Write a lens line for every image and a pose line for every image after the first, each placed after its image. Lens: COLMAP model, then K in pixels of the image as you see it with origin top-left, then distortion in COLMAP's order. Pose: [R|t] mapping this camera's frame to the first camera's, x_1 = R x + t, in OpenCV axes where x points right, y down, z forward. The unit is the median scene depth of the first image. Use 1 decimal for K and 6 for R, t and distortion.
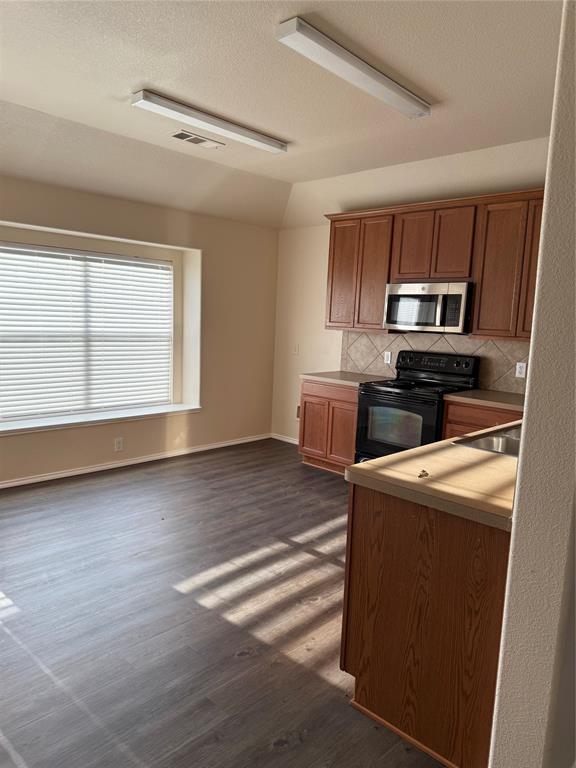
lens RADIAL K [[548.1, 0, 286.0], [0, 548.1, 371.7], [0, 0, 1]] dist [0.177844, -0.286655]
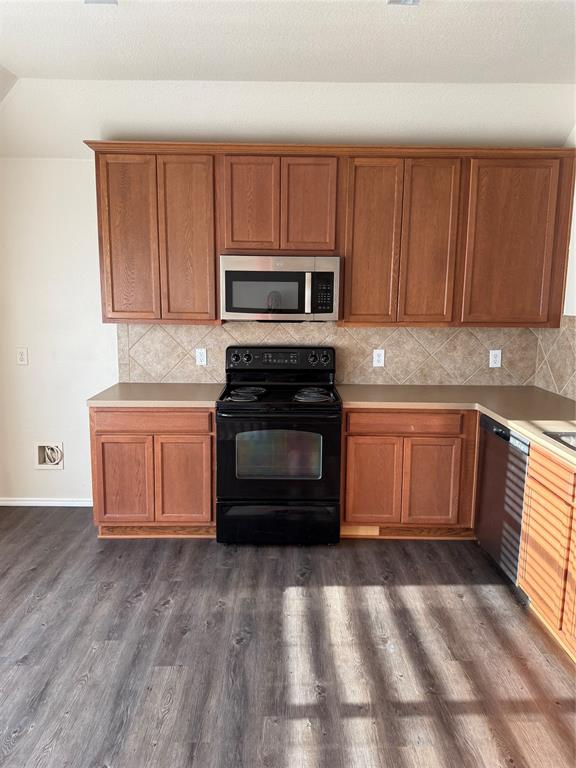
lens RADIAL K [[548.1, 0, 286.0], [0, 548.1, 371.7], [0, 0, 1]] dist [0.177844, -0.286655]
pose [[0.713395, -0.135145, 0.687607, -0.276317], [0.094740, 0.990819, 0.096446, -0.076610], [-0.694329, -0.003660, 0.719649, 0.460431]]
